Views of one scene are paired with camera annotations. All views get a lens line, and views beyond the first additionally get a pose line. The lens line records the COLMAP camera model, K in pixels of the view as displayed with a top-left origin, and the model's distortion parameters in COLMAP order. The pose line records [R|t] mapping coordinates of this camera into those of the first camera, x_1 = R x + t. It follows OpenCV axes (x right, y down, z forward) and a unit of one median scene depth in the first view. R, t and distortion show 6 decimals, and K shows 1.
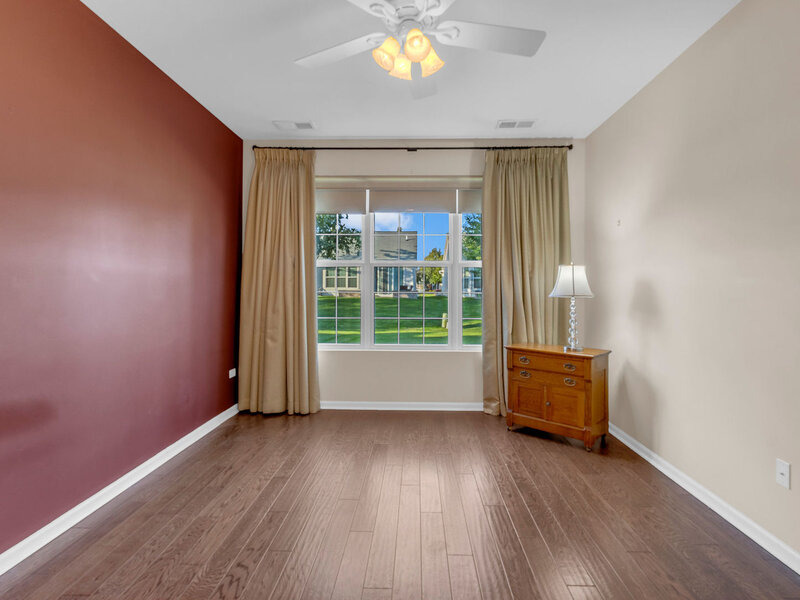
lens RADIAL K [[415.8, 0, 415.3], [0, 415.8, 297.5], [0, 0, 1]] dist [0.004165, 0.001533]
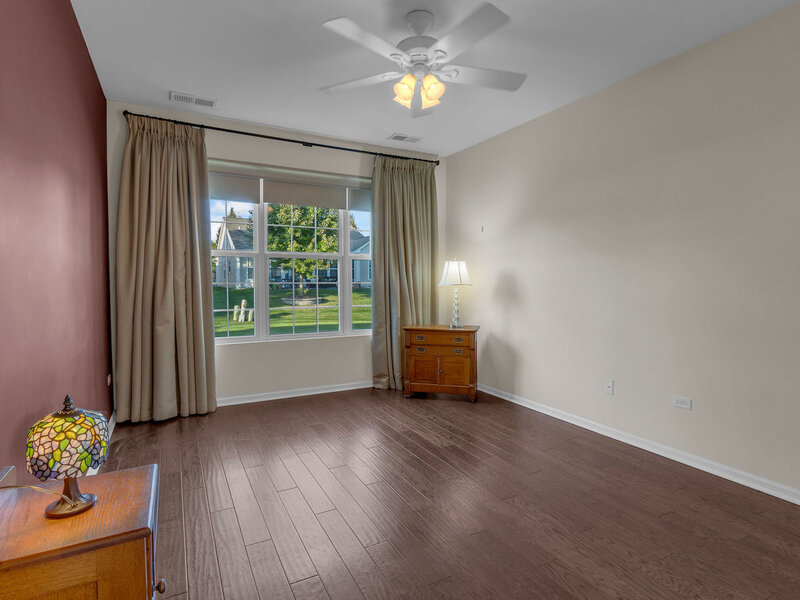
lens RADIAL K [[415.8, 0, 415.3], [0, 415.8, 297.5], [0, 0, 1]] dist [0.004165, 0.001533]
pose [[0.870770, -0.024730, 0.491068, -0.299900], [0.012443, 0.999523, 0.028272, -0.001586], [-0.491533, -0.018508, 0.870662, -0.039445]]
